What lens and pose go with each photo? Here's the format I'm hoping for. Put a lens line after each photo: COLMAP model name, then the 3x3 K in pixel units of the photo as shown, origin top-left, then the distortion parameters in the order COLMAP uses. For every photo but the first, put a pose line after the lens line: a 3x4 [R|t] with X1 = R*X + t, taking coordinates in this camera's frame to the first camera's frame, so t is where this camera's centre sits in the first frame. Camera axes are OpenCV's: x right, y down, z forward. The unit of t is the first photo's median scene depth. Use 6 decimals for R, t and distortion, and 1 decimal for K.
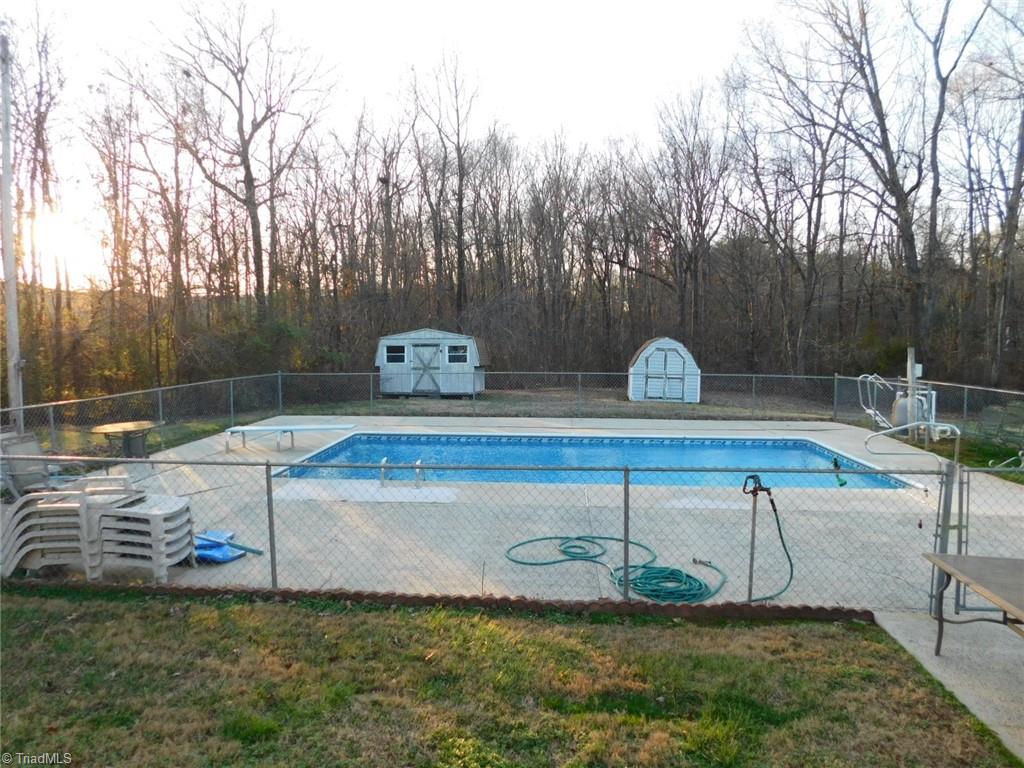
lens RADIAL K [[682.2, 0, 513.2], [0, 682.2, 378.2], [0, 0, 1]] dist [-0.043562, 0.025840]
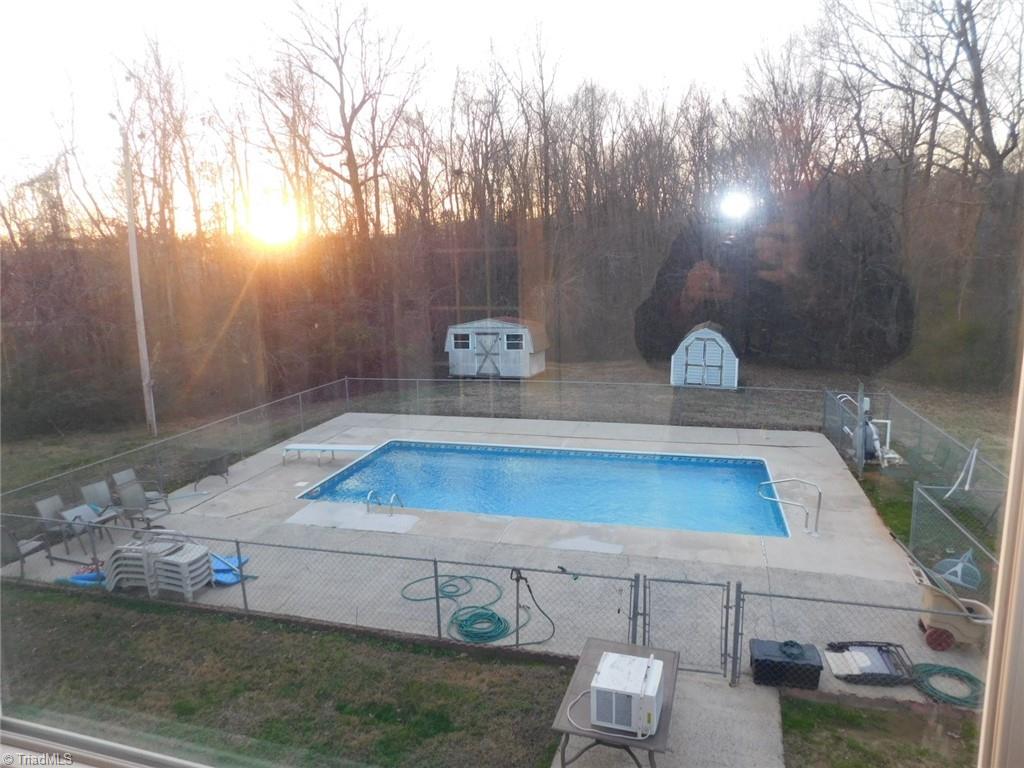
lens RADIAL K [[682.2, 0, 507.6], [0, 682.2, 388.0], [0, 0, 1]] dist [-0.043562, 0.025840]
pose [[0.979514, 0.011920, -0.201021, 0.137029], [0.012303, 0.992839, 0.118822, -0.096270], [0.200998, -0.118861, 0.972354, -0.098533]]
